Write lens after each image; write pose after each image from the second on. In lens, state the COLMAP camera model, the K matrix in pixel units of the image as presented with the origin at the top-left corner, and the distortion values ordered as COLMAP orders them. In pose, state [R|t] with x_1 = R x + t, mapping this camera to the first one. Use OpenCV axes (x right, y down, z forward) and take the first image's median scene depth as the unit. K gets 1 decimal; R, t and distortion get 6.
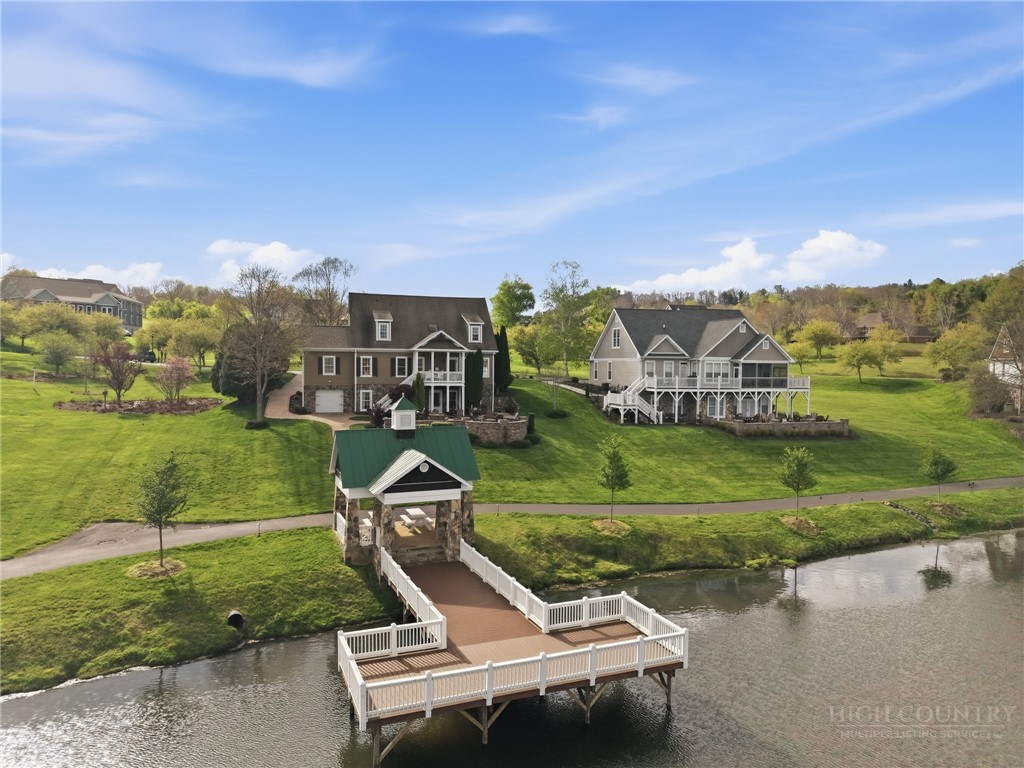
lens RADIAL K [[673.4, 0, 525.7], [0, 673.4, 384.1], [0, 0, 1]] dist [0.038237, -0.088295]
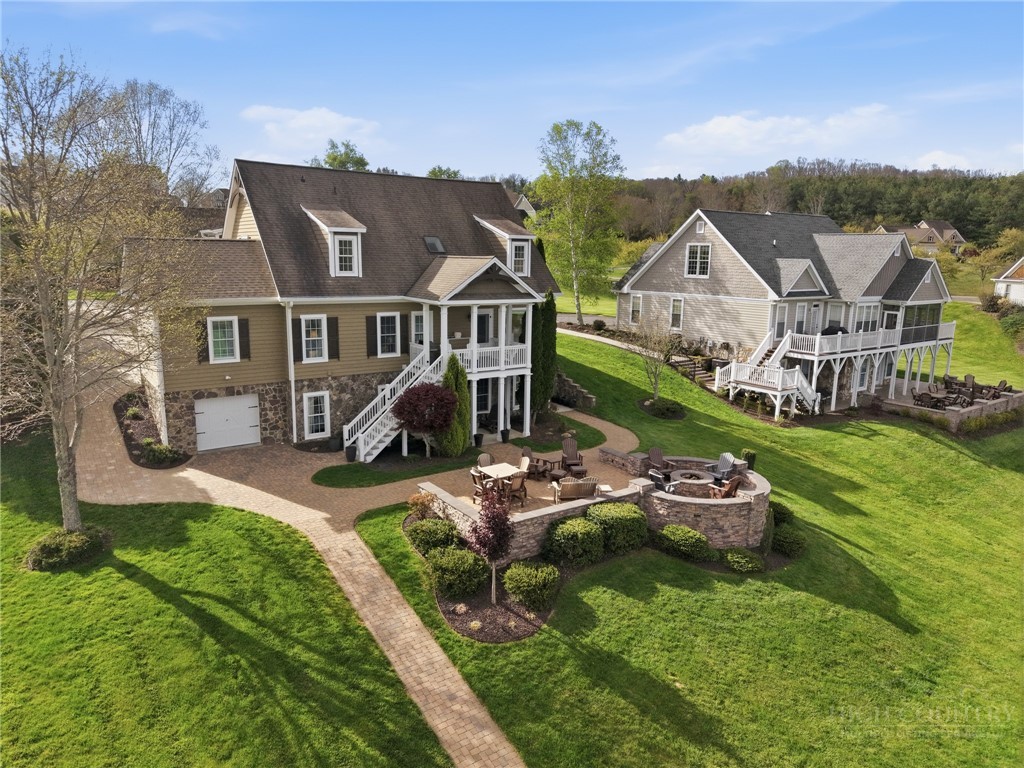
lens RADIAL K [[675.8, 0, 512.0], [0, 675.8, 384.0], [0, 0, 1]] dist [0.029195, -0.084297]
pose [[0.951330, -0.051512, 0.303838, -0.246170], [0.001376, 0.986631, 0.162965, -0.067262], [-0.308170, -0.154615, 0.938683, 0.540195]]
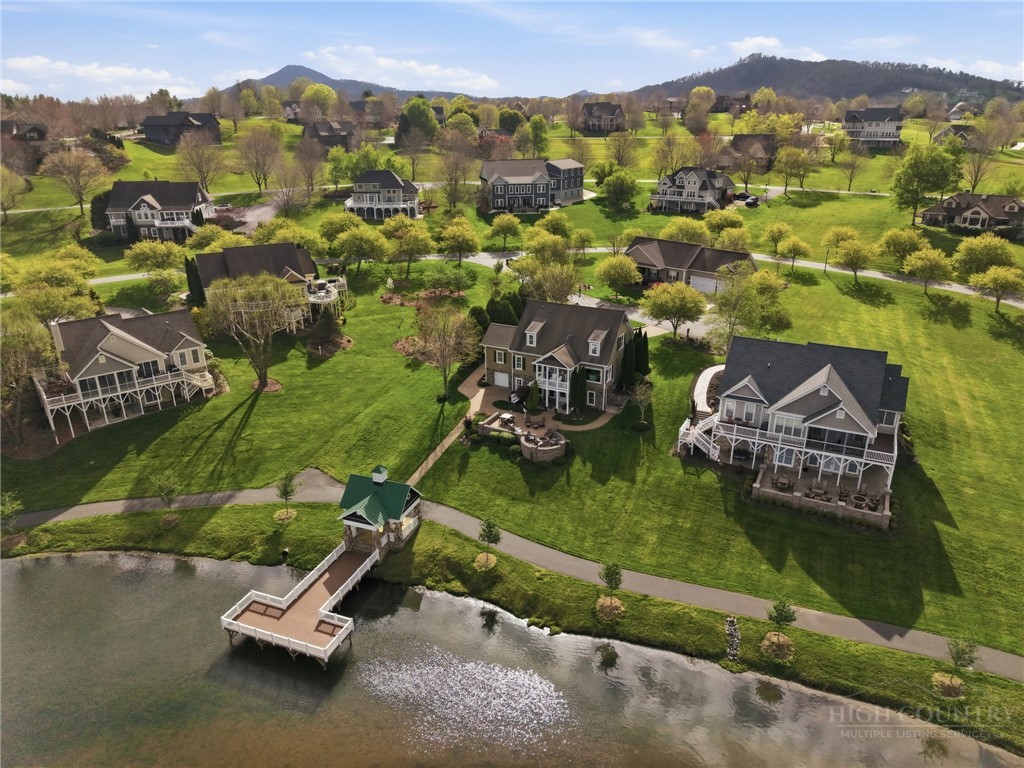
lens RADIAL K [[673.4, 0, 525.7], [0, 673.4, 384.1], [0, 0, 1]] dist [0.038237, -0.088295]
pose [[0.714139, 0.243924, -0.656130, 0.718604], [-0.009722, 0.940689, 0.339131, -0.464491], [0.699937, -0.235808, 0.674154, 0.030875]]
